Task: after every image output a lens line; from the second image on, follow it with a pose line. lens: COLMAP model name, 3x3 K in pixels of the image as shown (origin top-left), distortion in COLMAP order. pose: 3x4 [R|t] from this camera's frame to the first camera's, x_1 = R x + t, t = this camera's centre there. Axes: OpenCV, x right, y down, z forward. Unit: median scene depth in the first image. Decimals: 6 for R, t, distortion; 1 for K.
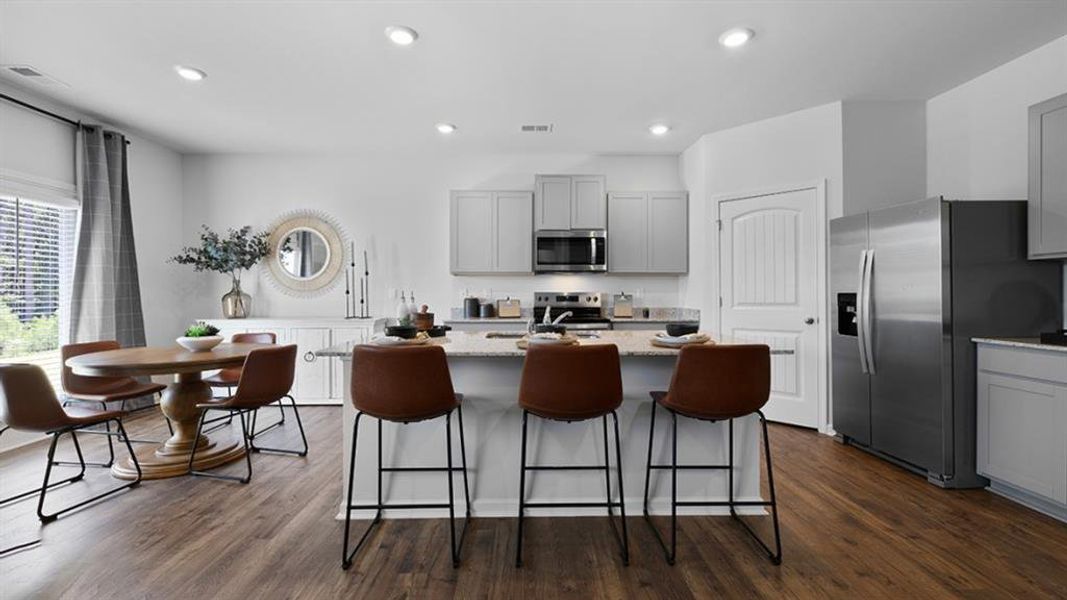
lens RADIAL K [[449.0, 0, 534.4], [0, 449.0, 293.2], [0, 0, 1]] dist [-0.002133, 0.000581]
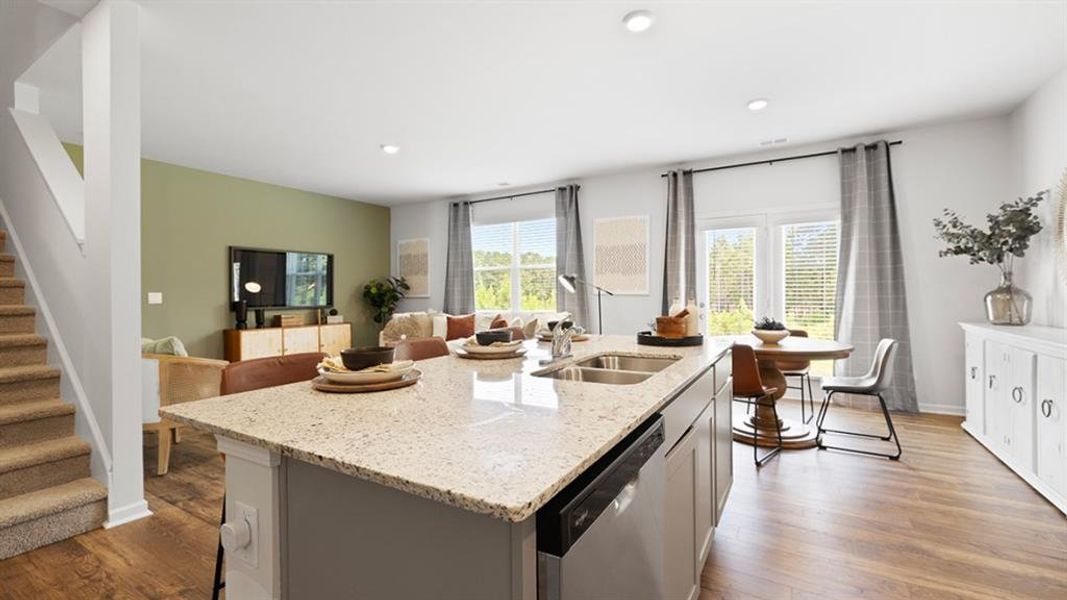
lens RADIAL K [[449.0, 0, 536.6], [0, 449.0, 290.9], [0, 0, 1]] dist [-0.002133, 0.000581]
pose [[-0.527568, 0.002738, -0.849508, 0.367471], [0.007562, 0.999970, -0.001473, -0.004223], [0.849479, -0.007201, -0.527573, 0.780819]]
